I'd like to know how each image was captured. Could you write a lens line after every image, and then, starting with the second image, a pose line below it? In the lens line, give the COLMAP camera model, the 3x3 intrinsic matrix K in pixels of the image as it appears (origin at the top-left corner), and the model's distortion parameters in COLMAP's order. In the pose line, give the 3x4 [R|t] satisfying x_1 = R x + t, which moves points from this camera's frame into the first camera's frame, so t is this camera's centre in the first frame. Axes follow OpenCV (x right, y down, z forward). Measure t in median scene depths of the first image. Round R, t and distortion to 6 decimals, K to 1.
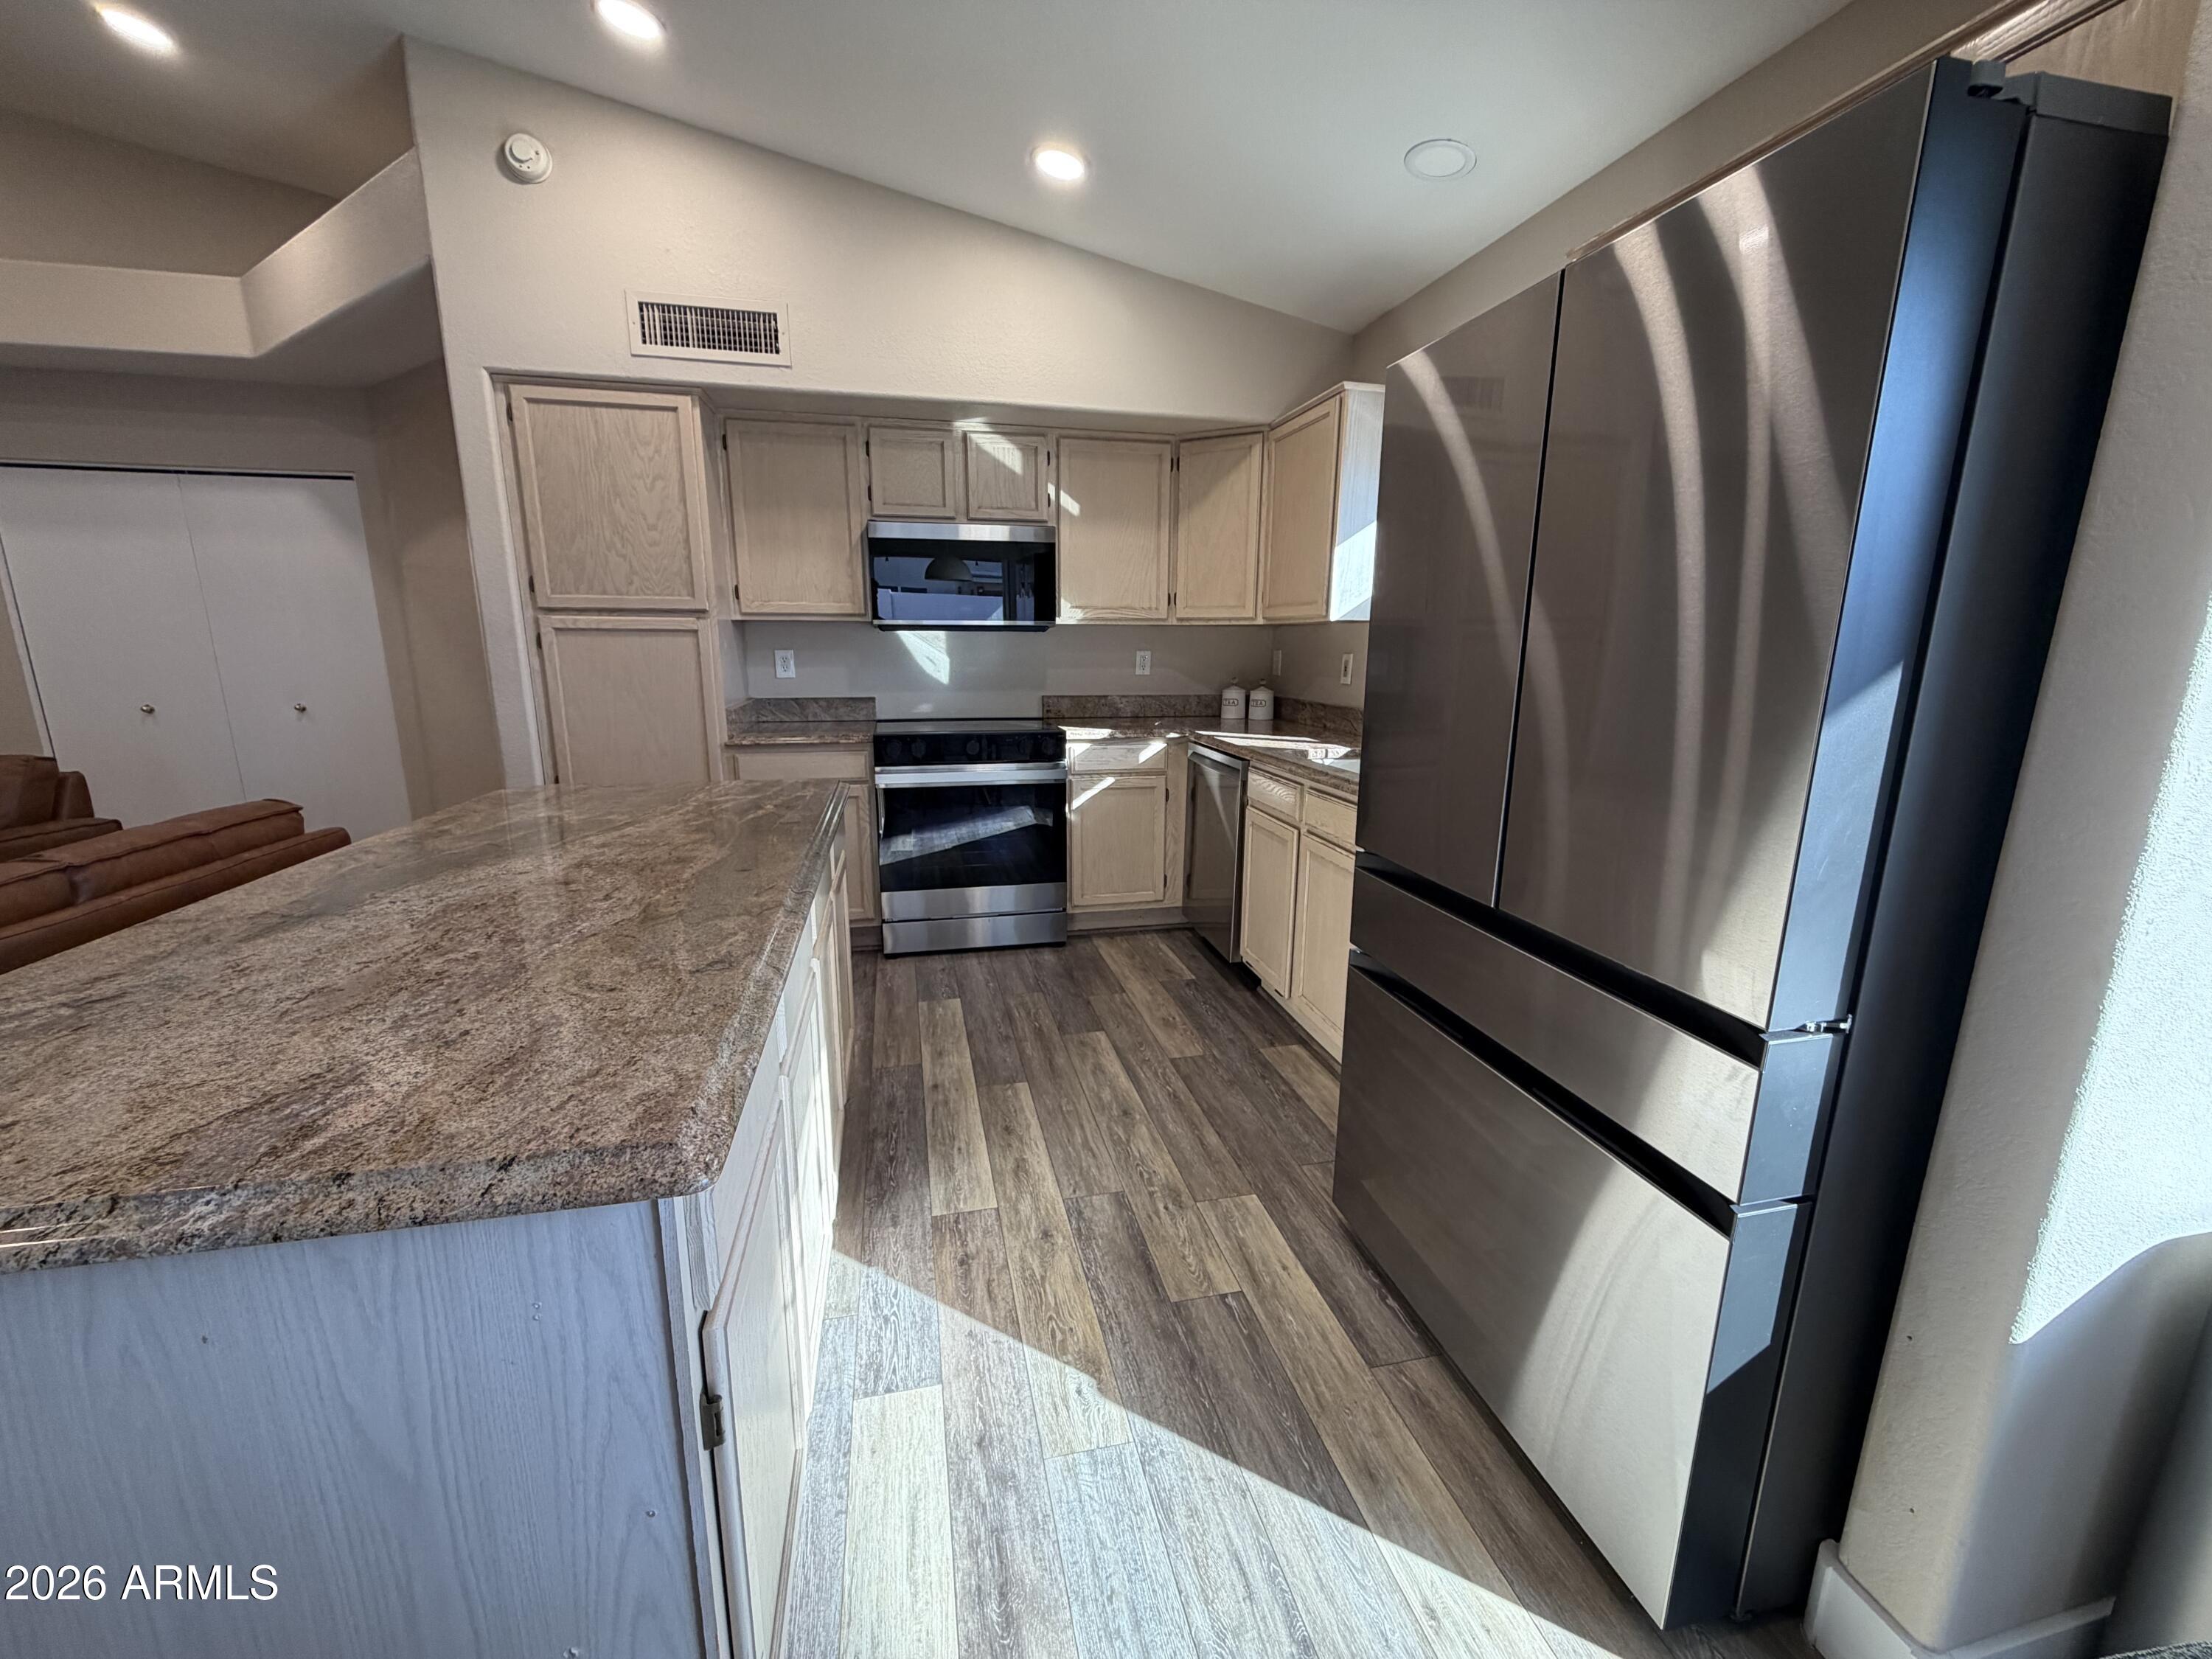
lens RADIAL K [[880.4, 0, 1103.0], [0, 880.4, 831.4], [0, 0, 1]] dist [0.000098, -0.000113]
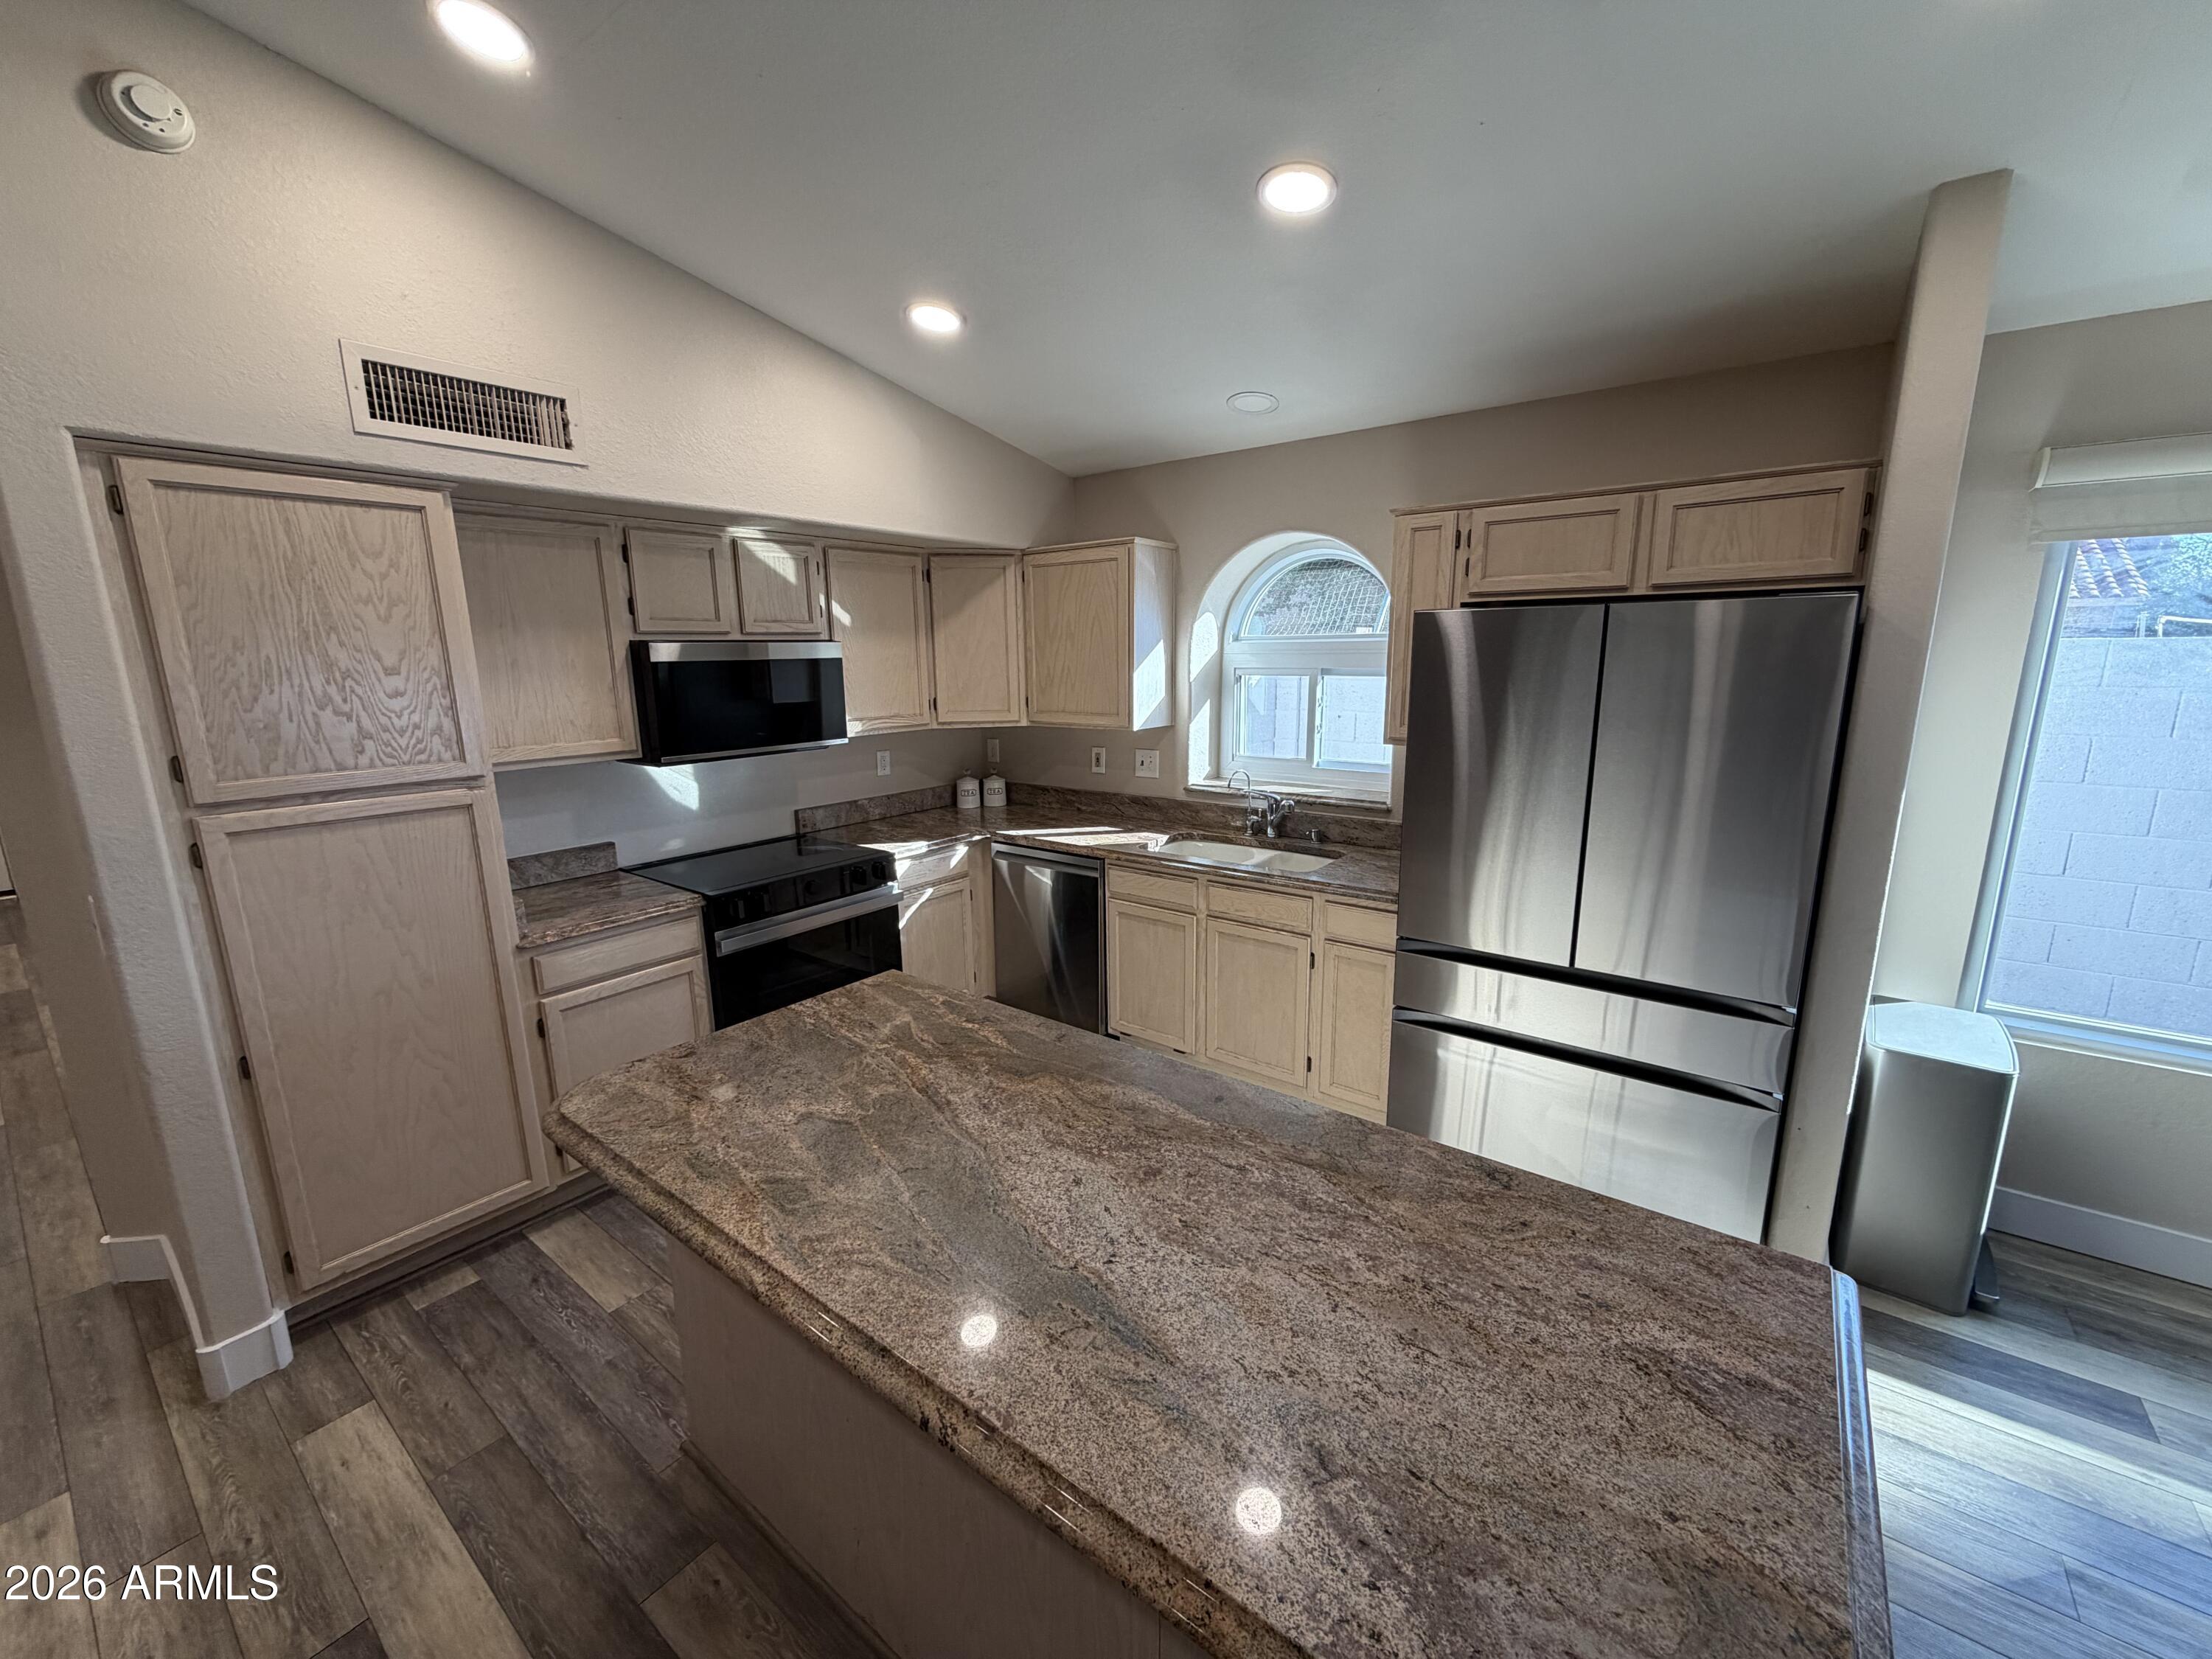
lens RADIAL K [[880.4, 0, 1103.0], [0, 880.4, 831.4], [0, 0, 1]] dist [0.000098, -0.000113]
pose [[0.770057, -0.145306, 0.621208, -0.520013], [0.154558, 0.987201, 0.039324, -0.155949], [-0.618971, 0.065731, 0.782659, 0.106499]]
